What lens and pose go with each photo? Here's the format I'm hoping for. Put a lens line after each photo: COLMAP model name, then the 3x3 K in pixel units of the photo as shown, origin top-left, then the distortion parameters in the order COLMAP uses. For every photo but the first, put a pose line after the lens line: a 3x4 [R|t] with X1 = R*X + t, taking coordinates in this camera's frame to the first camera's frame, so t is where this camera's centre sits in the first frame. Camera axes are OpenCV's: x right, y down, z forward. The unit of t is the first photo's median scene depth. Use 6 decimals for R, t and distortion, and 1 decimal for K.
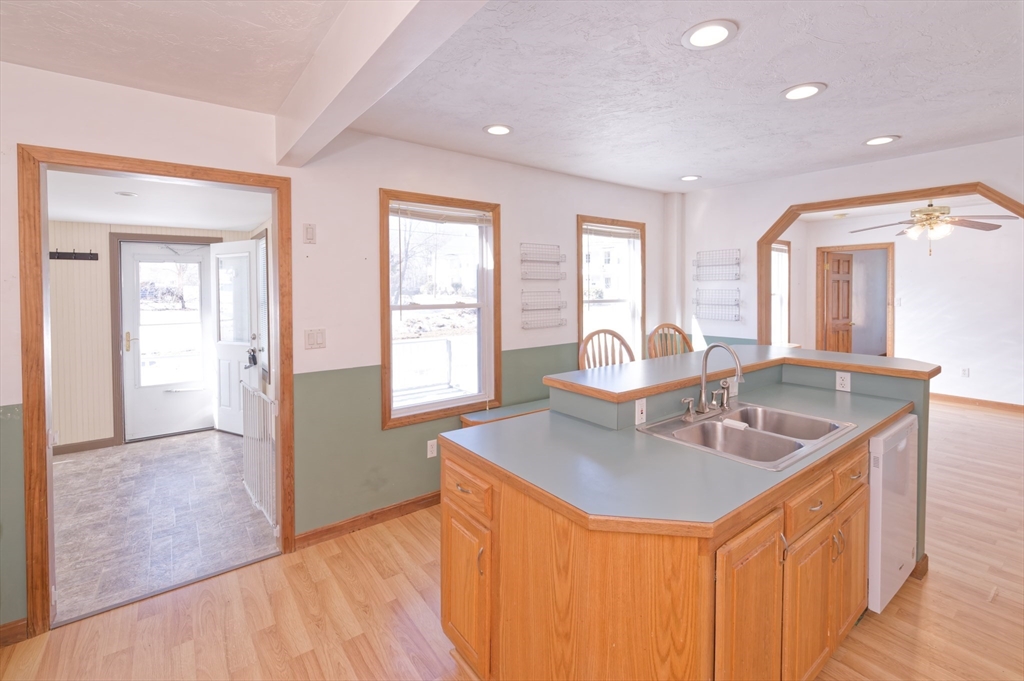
lens RADIAL K [[445.8, 0, 503.3], [0, 445.8, 295.4], [0, 0, 1]] dist [0.002475, 0.000208]
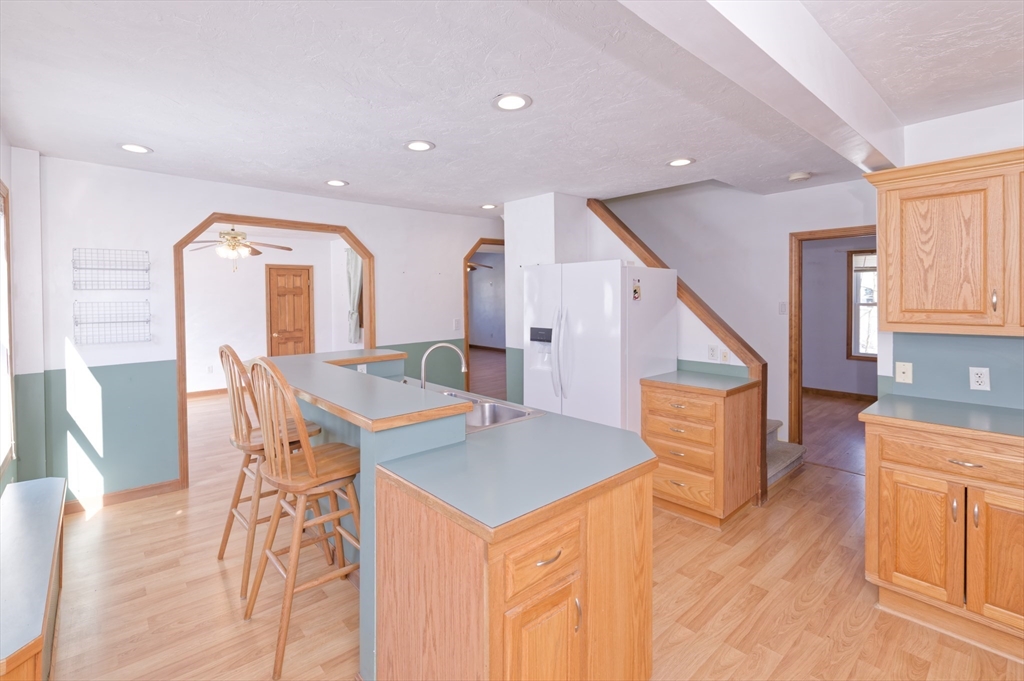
lens RADIAL K [[445.8, 0, 503.3], [0, 445.8, 295.4], [0, 0, 1]] dist [0.002475, 0.000208]
pose [[-0.054700, 0.005304, 0.998489, -0.310321], [0.024490, 0.999692, -0.003969, -0.005308], [-0.998202, 0.024236, -0.054813, 0.405656]]
